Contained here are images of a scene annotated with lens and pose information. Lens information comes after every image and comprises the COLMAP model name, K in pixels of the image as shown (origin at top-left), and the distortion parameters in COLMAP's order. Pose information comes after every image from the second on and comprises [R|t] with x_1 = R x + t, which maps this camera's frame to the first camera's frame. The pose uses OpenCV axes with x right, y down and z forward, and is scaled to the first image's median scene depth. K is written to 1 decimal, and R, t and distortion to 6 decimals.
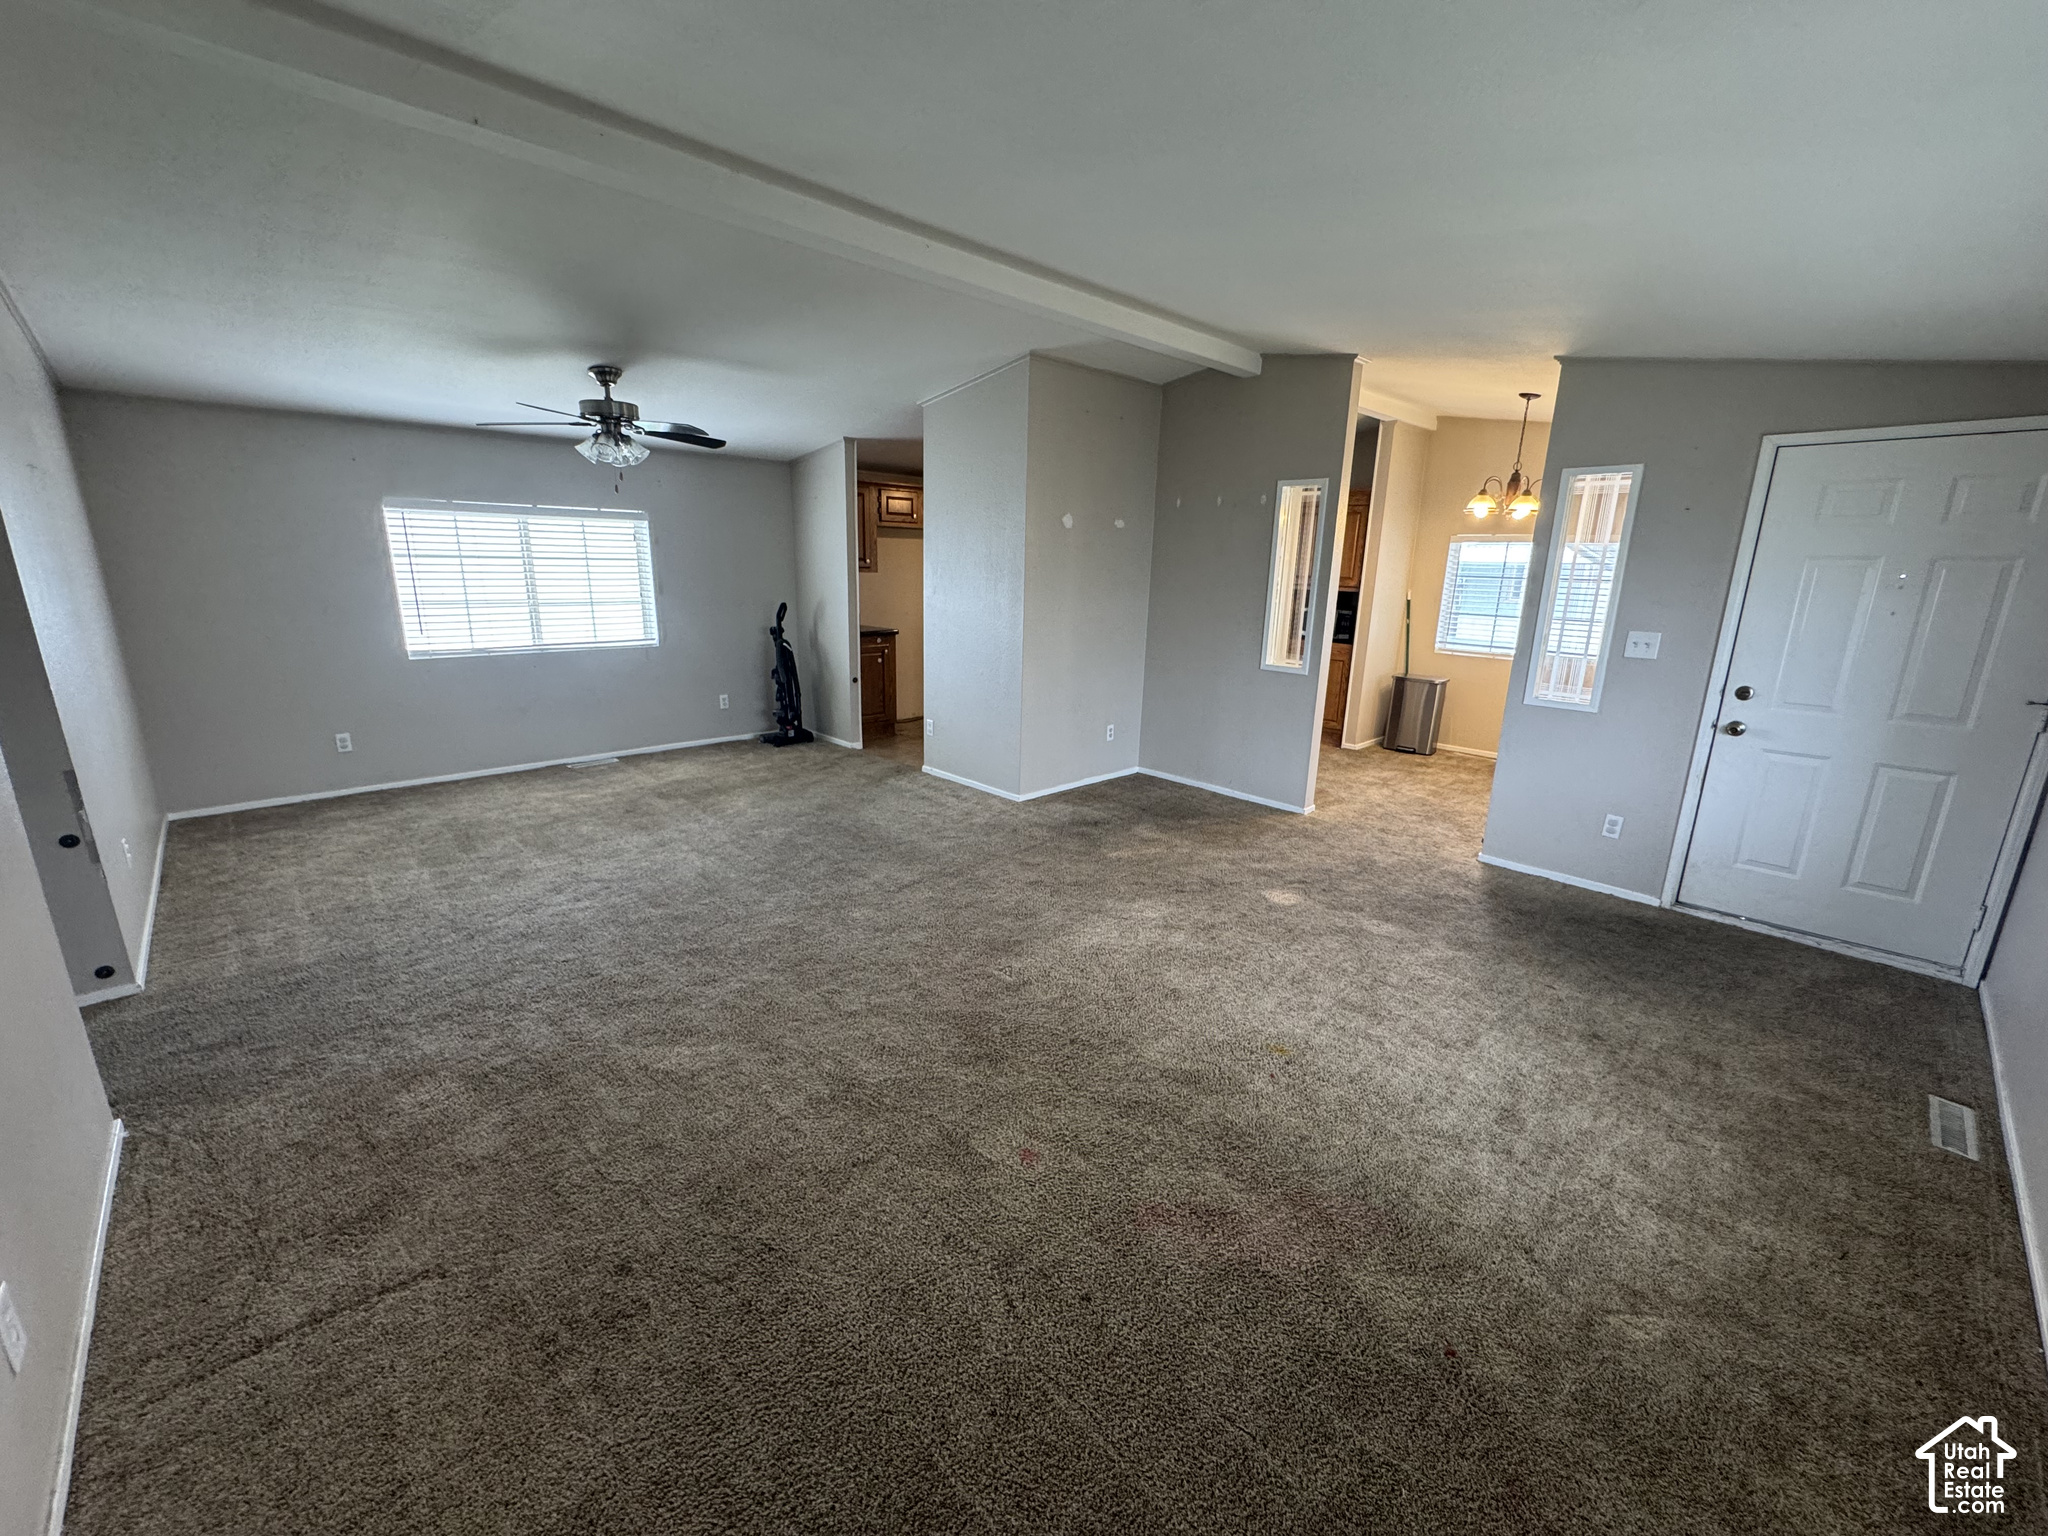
lens RADIAL K [[820.7, 0, 1027.9], [0, 820.7, 765.5], [0, 0, 1]] dist [-0.001093, -0.000150]
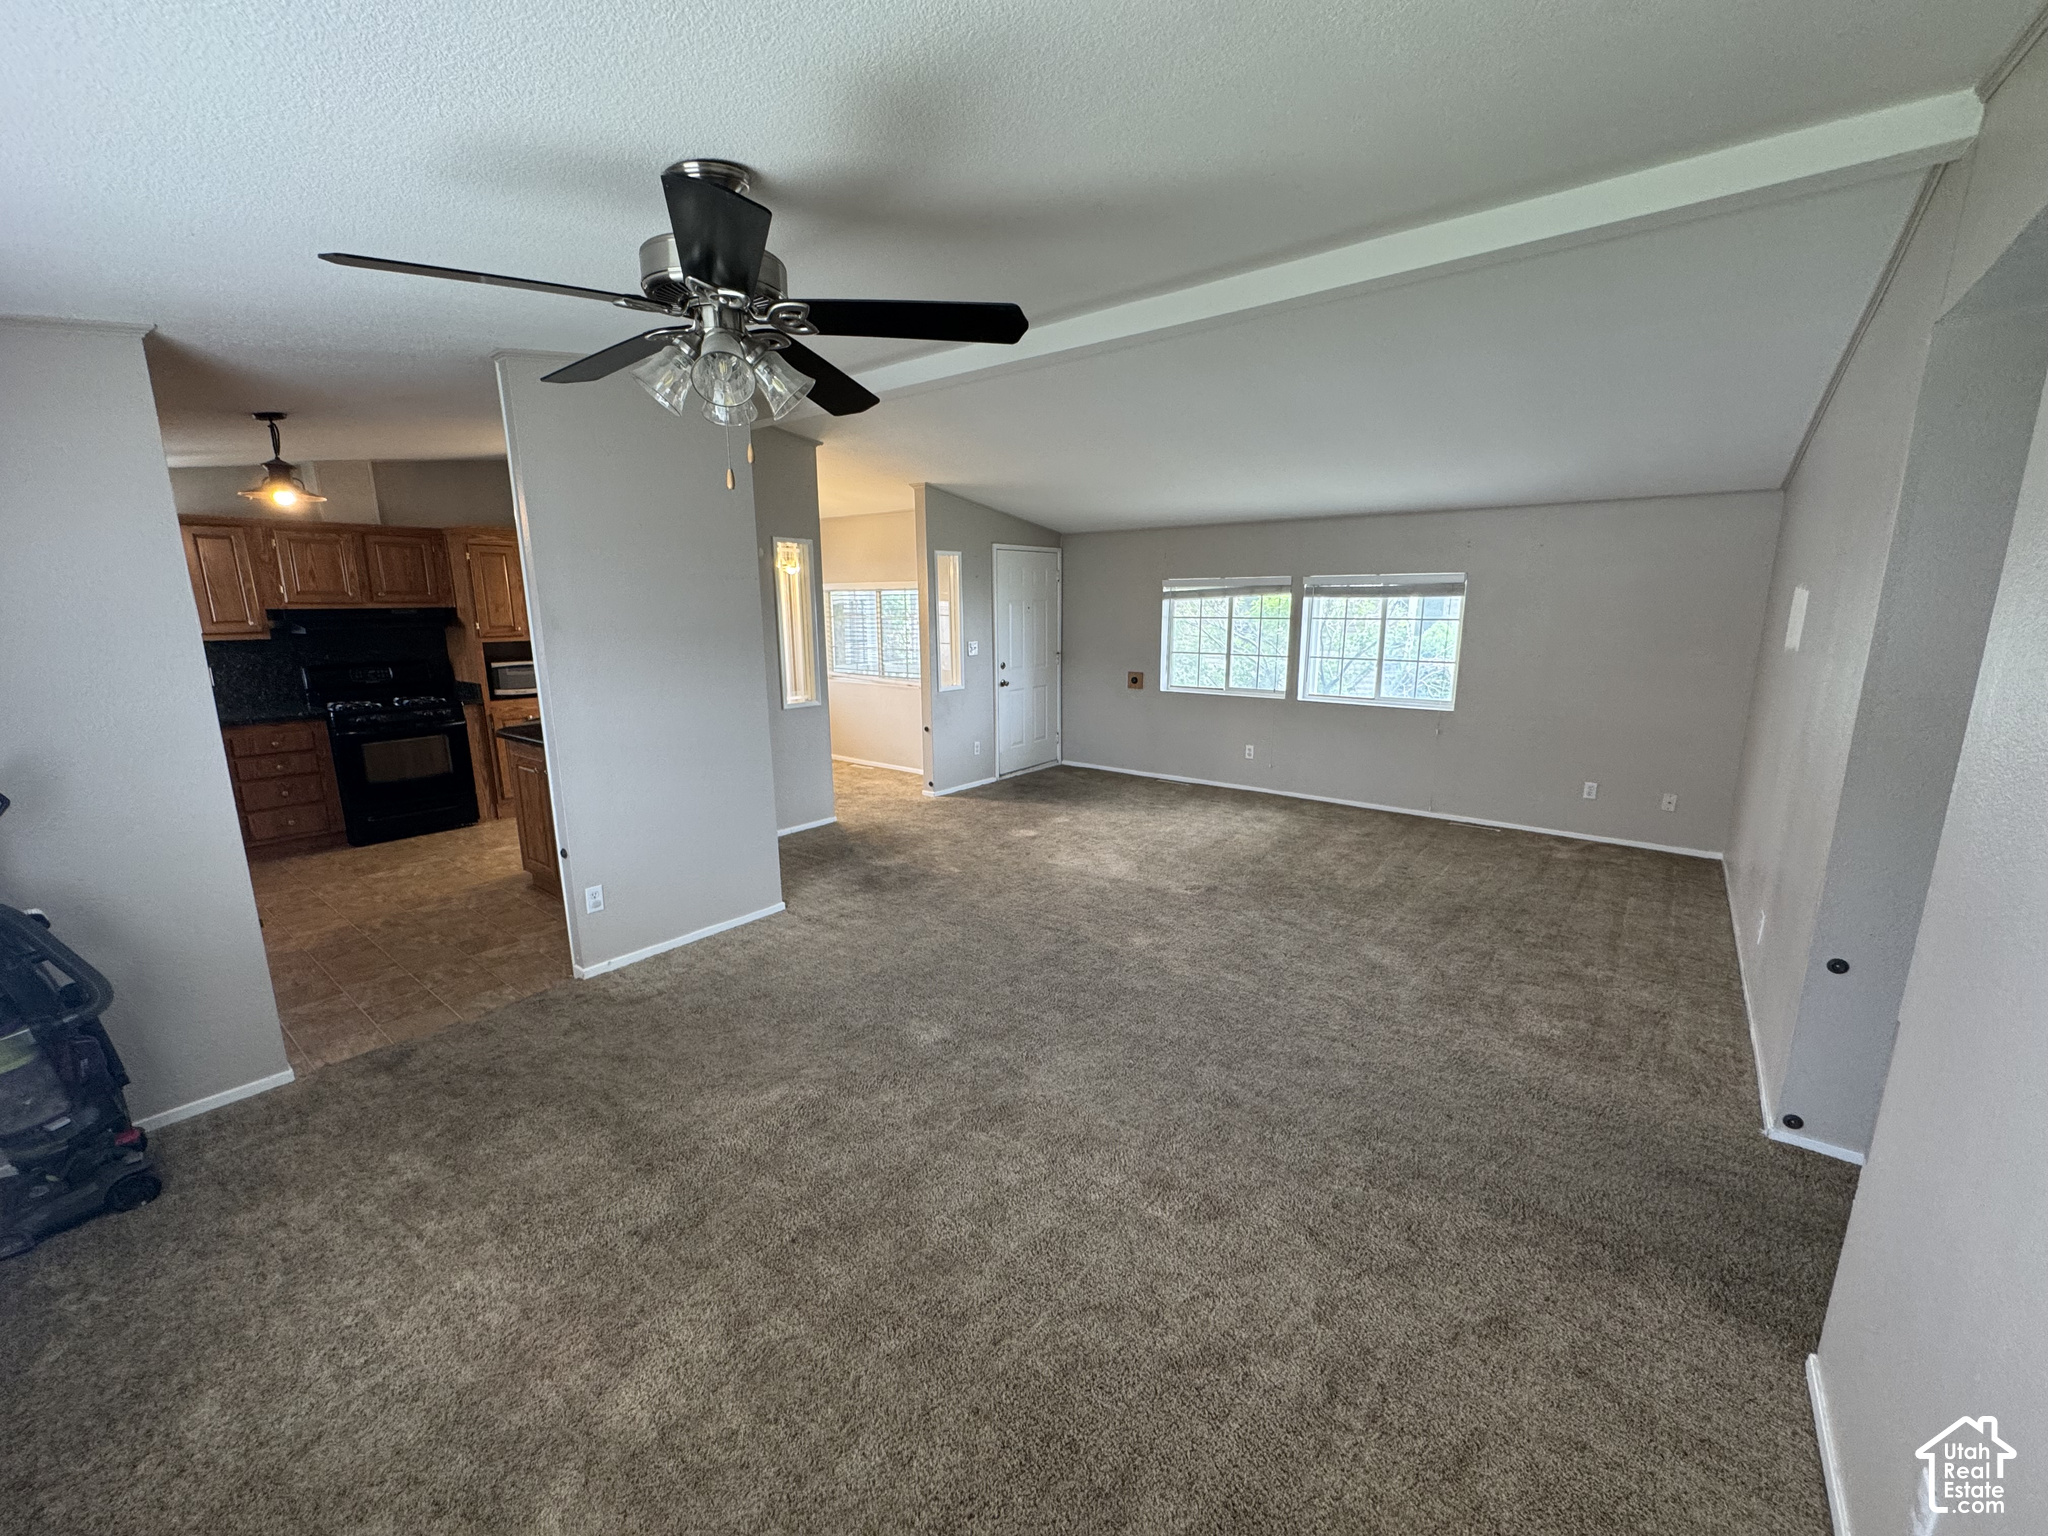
lens RADIAL K [[816.4, 0, 1025.4], [0, 816.4, 771.4], [0, 0, 1]] dist [-0.000503, -0.000108]
pose [[-0.140556, -0.220560, 0.965193, -1.087682], [0.241756, 0.937715, 0.249487, -0.311940], [-0.960103, 0.268408, -0.078480, 1.085931]]
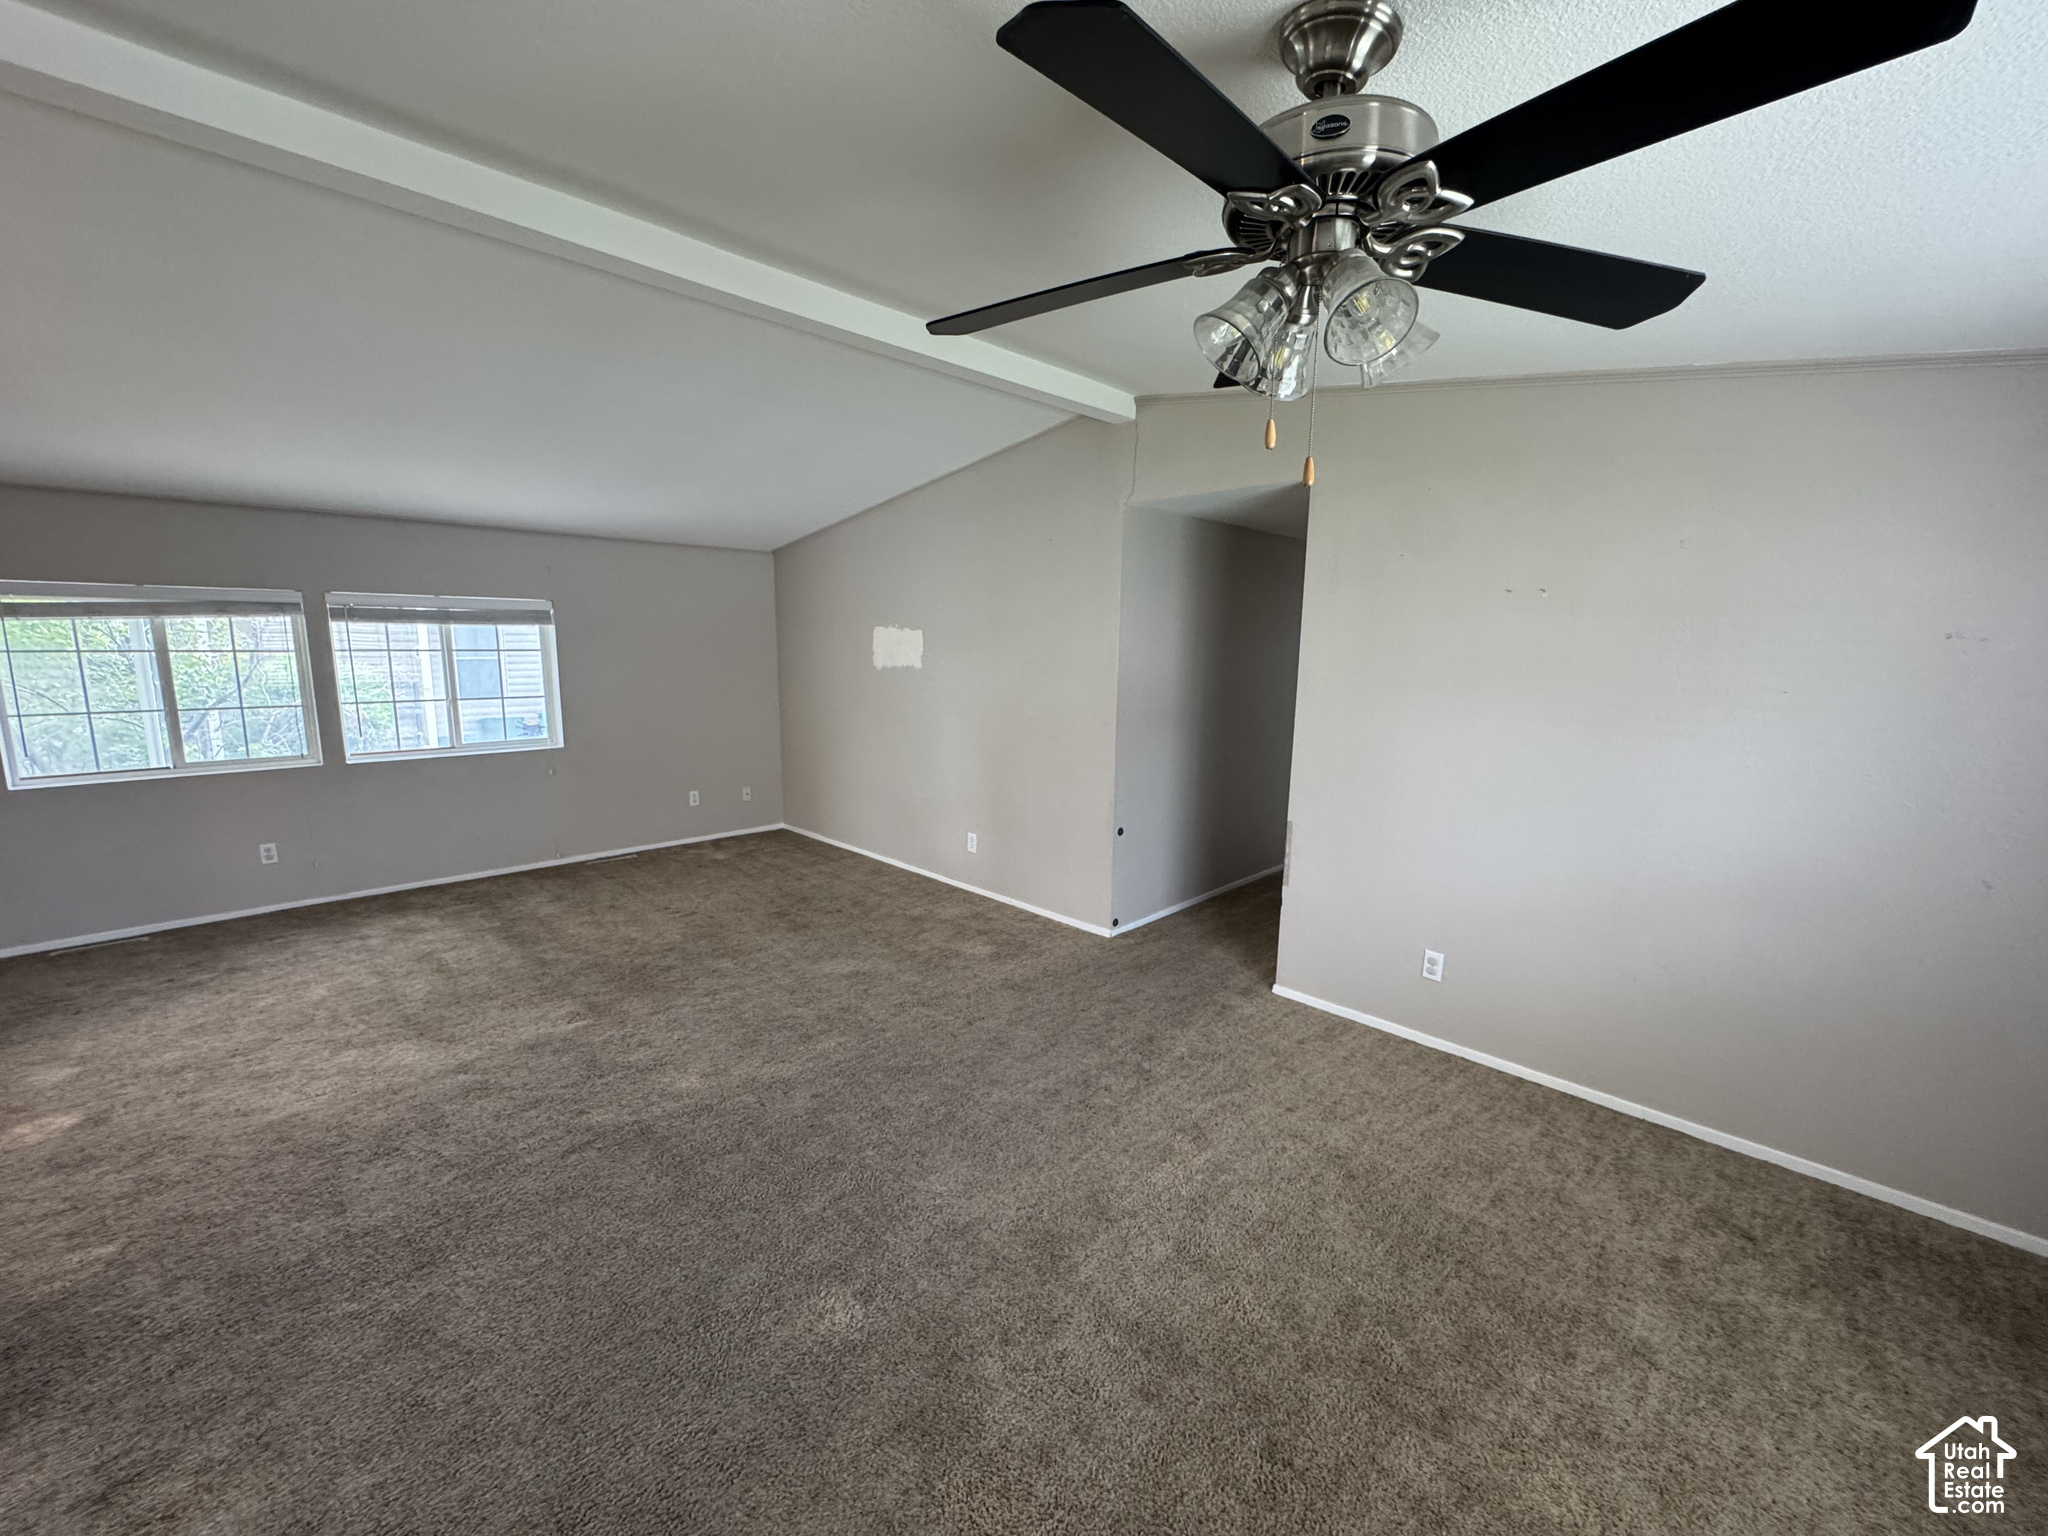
lens RADIAL K [[816.4, 0, 1025.4], [0, 816.4, 771.4], [0, 0, 1]] dist [-0.000503, -0.000108]
pose [[-0.999187, -0.032773, -0.023466, -0.472257], [-0.039425, 0.915780, 0.399740, -0.408322], [0.008389, 0.400341, -0.916328, 1.503786]]
